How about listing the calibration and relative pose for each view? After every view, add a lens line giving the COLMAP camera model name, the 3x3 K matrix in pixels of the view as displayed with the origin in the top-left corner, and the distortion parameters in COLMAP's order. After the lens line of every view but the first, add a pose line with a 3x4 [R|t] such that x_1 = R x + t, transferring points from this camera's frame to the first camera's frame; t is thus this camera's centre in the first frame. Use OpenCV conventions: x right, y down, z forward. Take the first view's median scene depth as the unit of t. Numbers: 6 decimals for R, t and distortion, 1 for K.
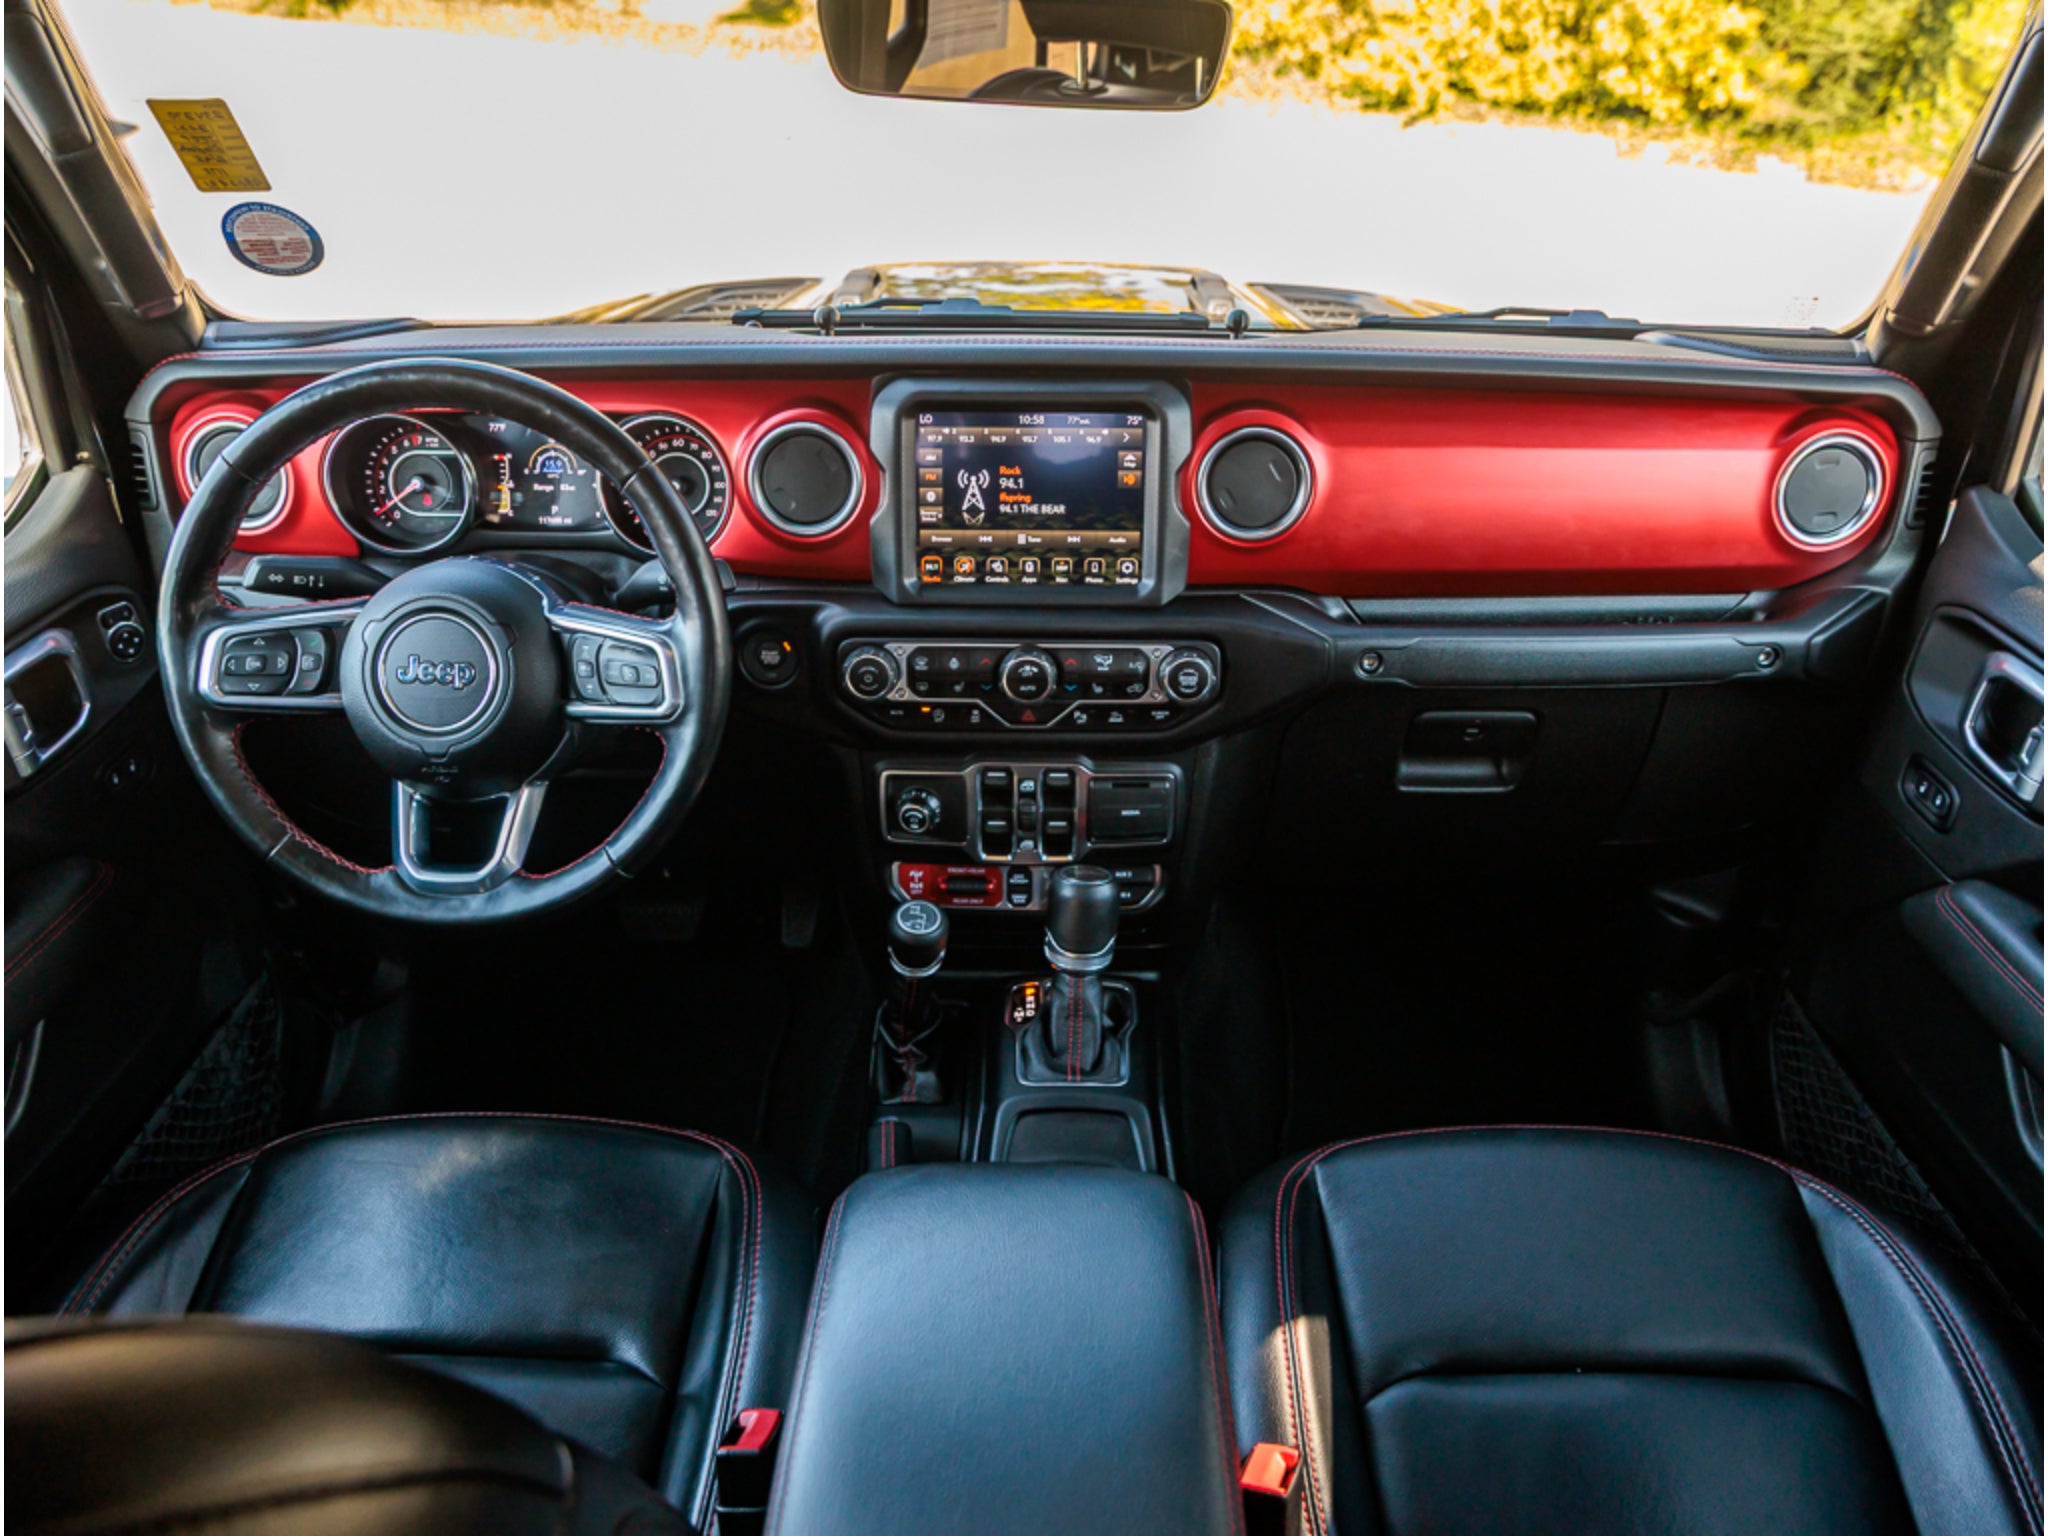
lens RADIAL K [[1548.5, 0, 1026.0], [0, 1548.5, 763.5], [0, 0, 1]] dist [-0.054211, 0.032825]
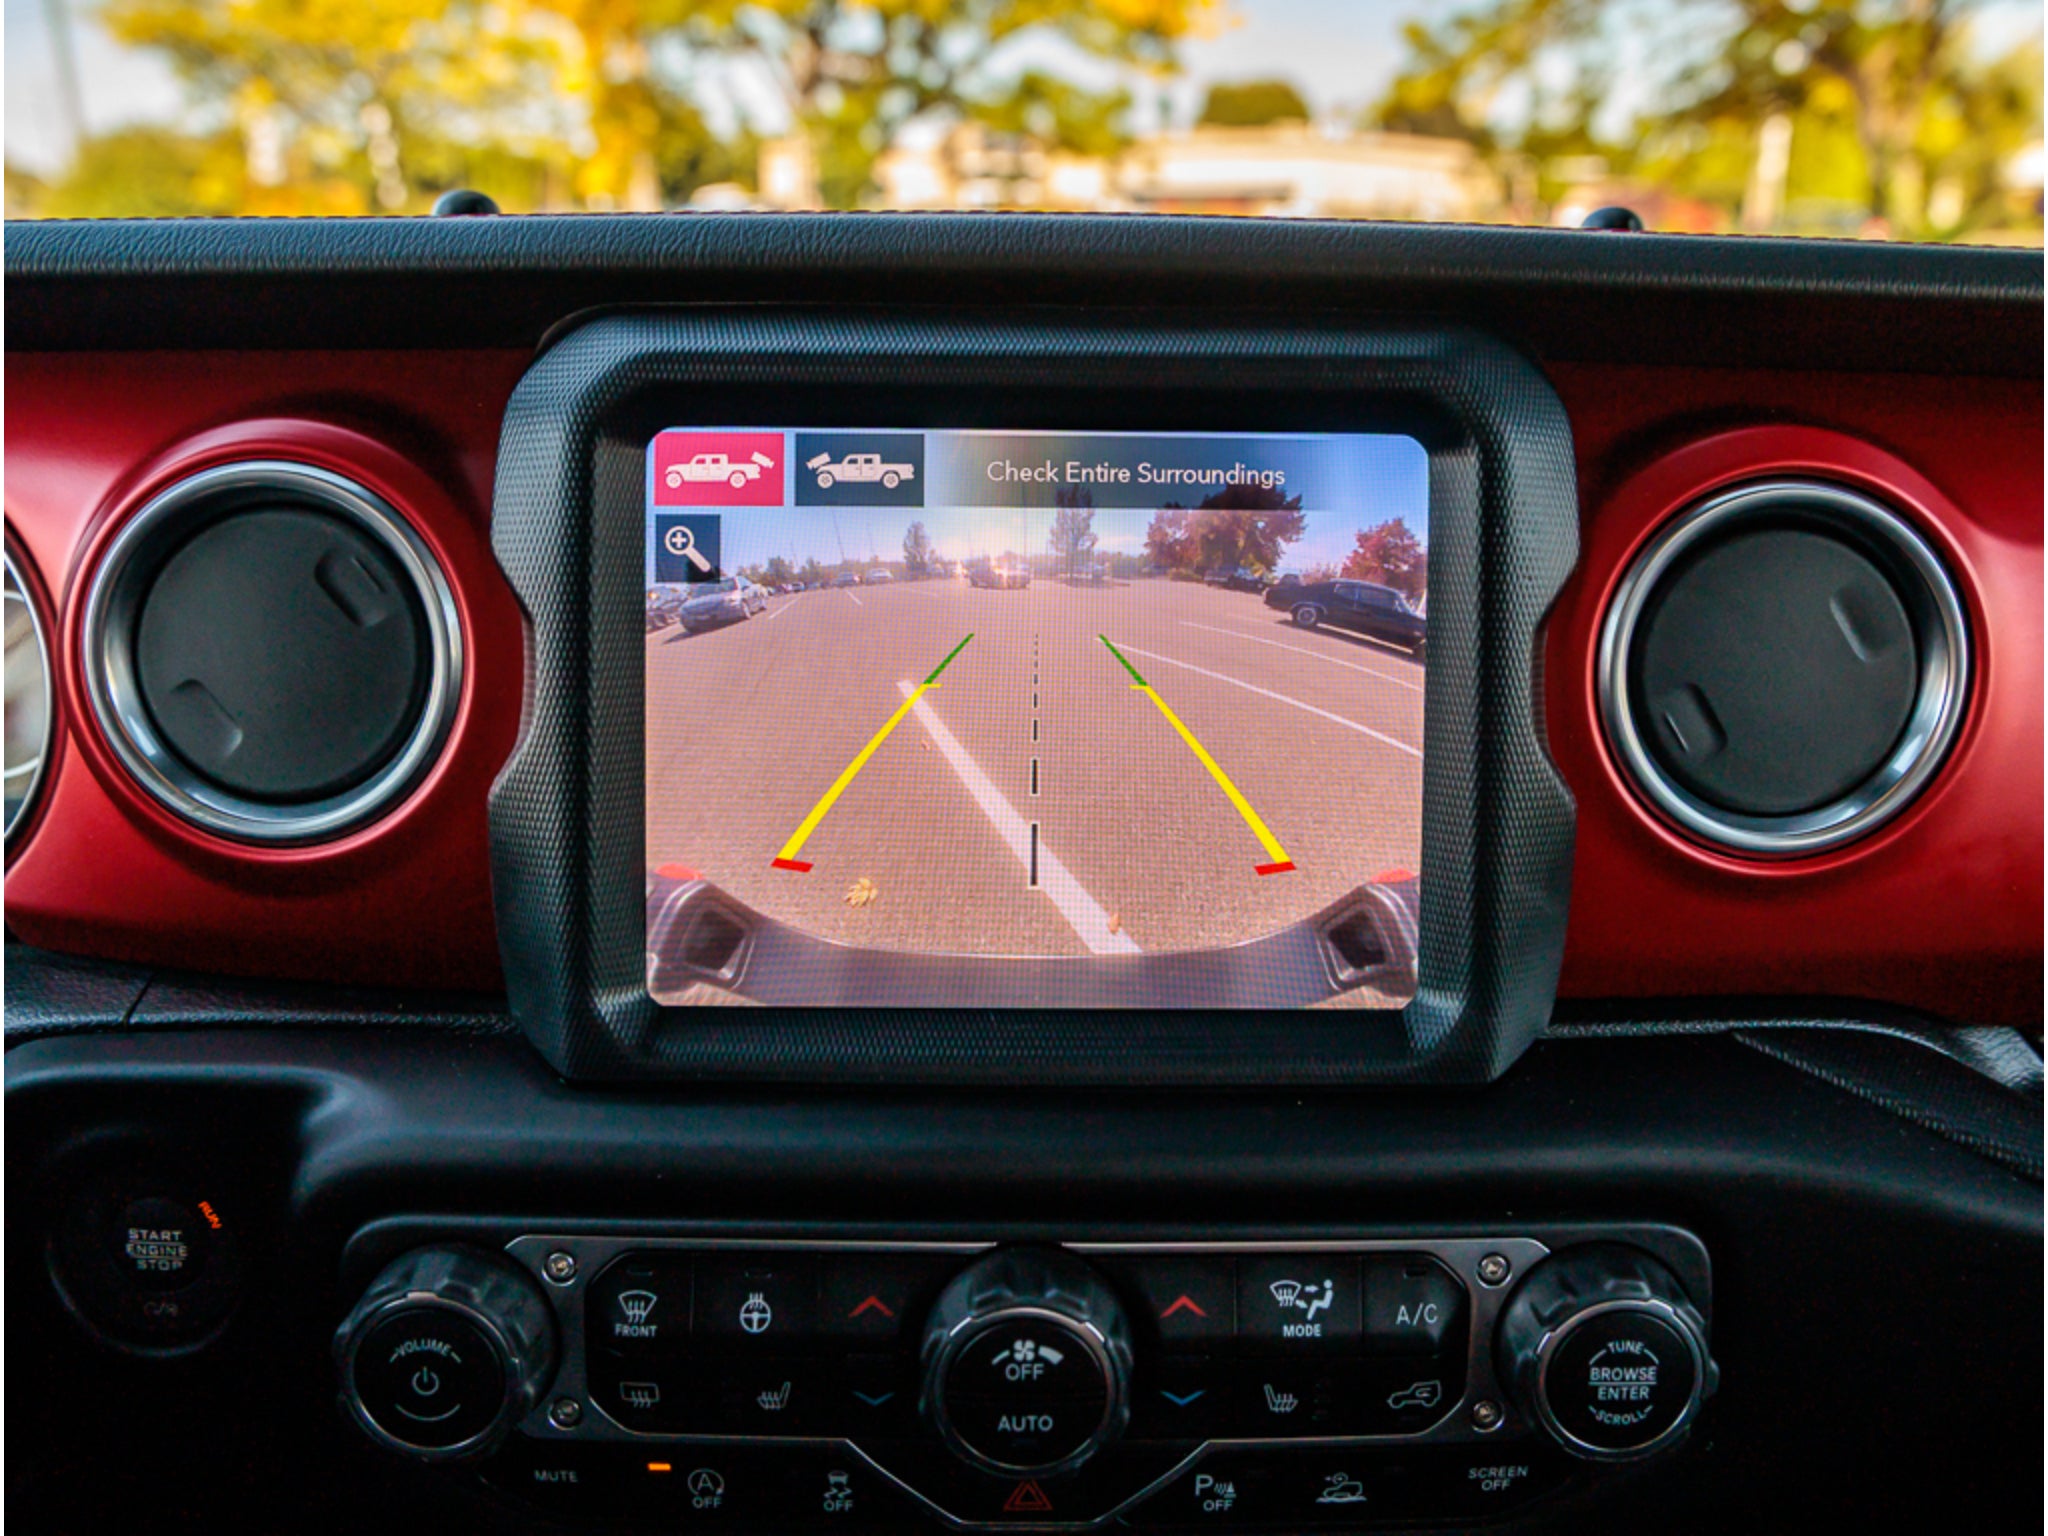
lens RADIAL K [[1548.5, 0, 1052.5], [0, 1548.5, 665.1], [0, 0, 1]] dist [-0.054211, 0.032825]
pose [[0.999704, 0.001697, 0.024261, -0.001018], [0.004036, 0.972151, -0.234321, -0.111769], [-0.023983, 0.234350, 0.971856, 0.706728]]
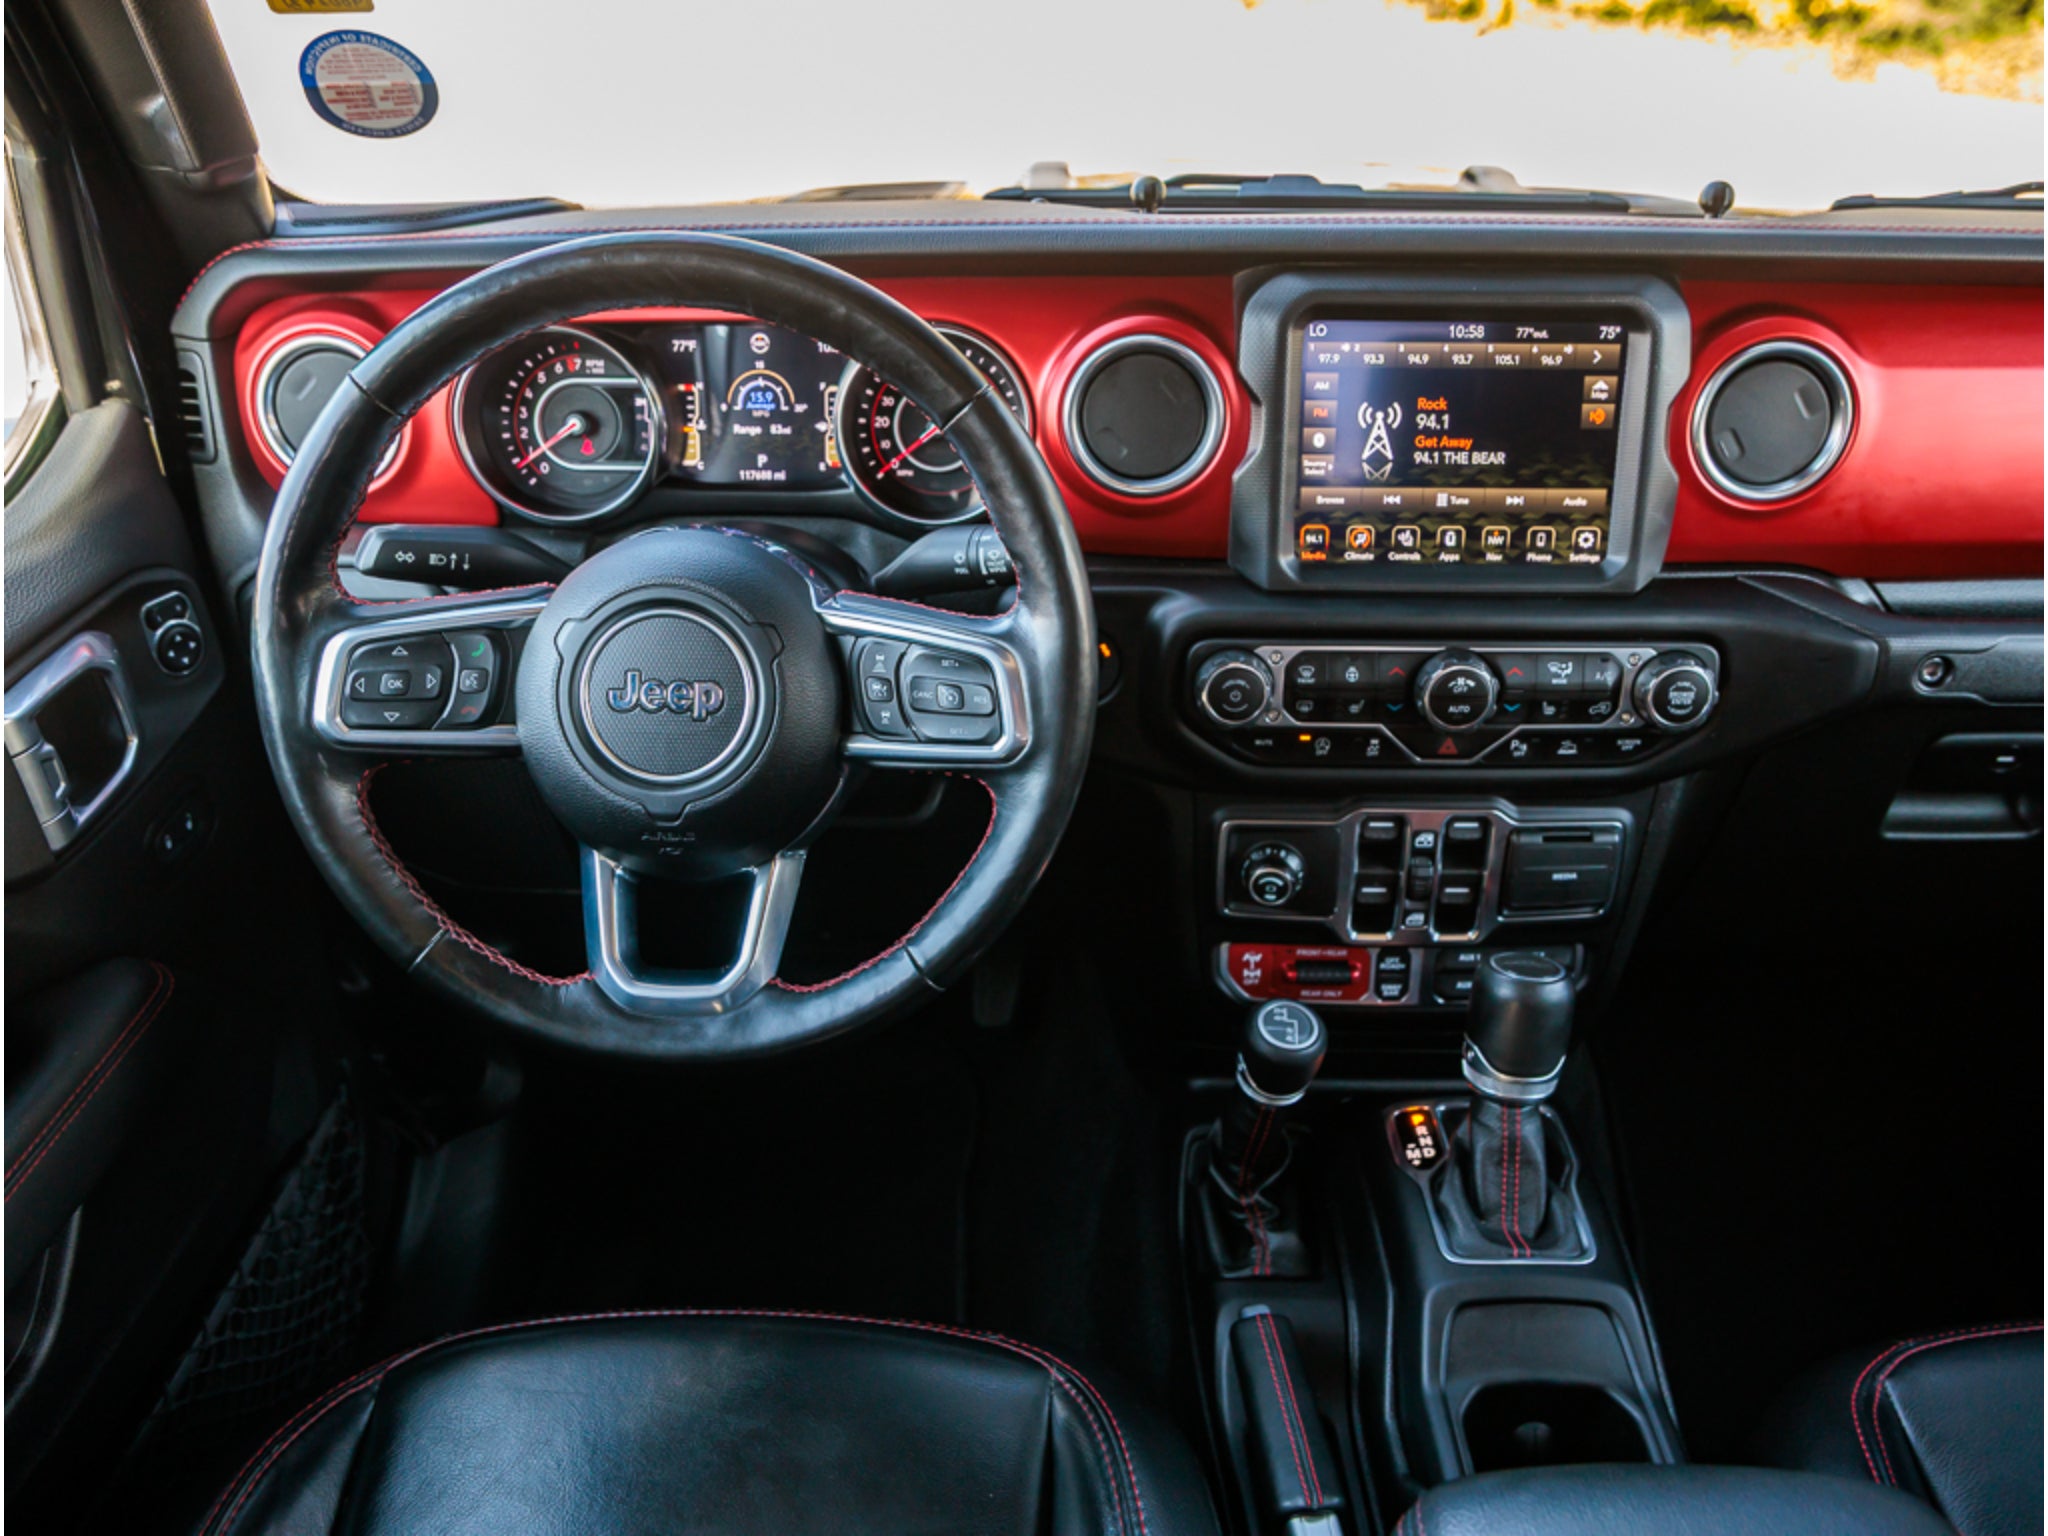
lens RADIAL K [[1694.0, 0, 1018.2], [0, 1694.0, 759.8], [0, 0, 1]] dist [-0.048165, 0.035309]
pose [[0.999988, -0.004551, 0.001824, -0.201305], [0.004539, 0.999968, 0.006640, -0.031004], [-0.001855, -0.006631, 0.999976, 0.219146]]
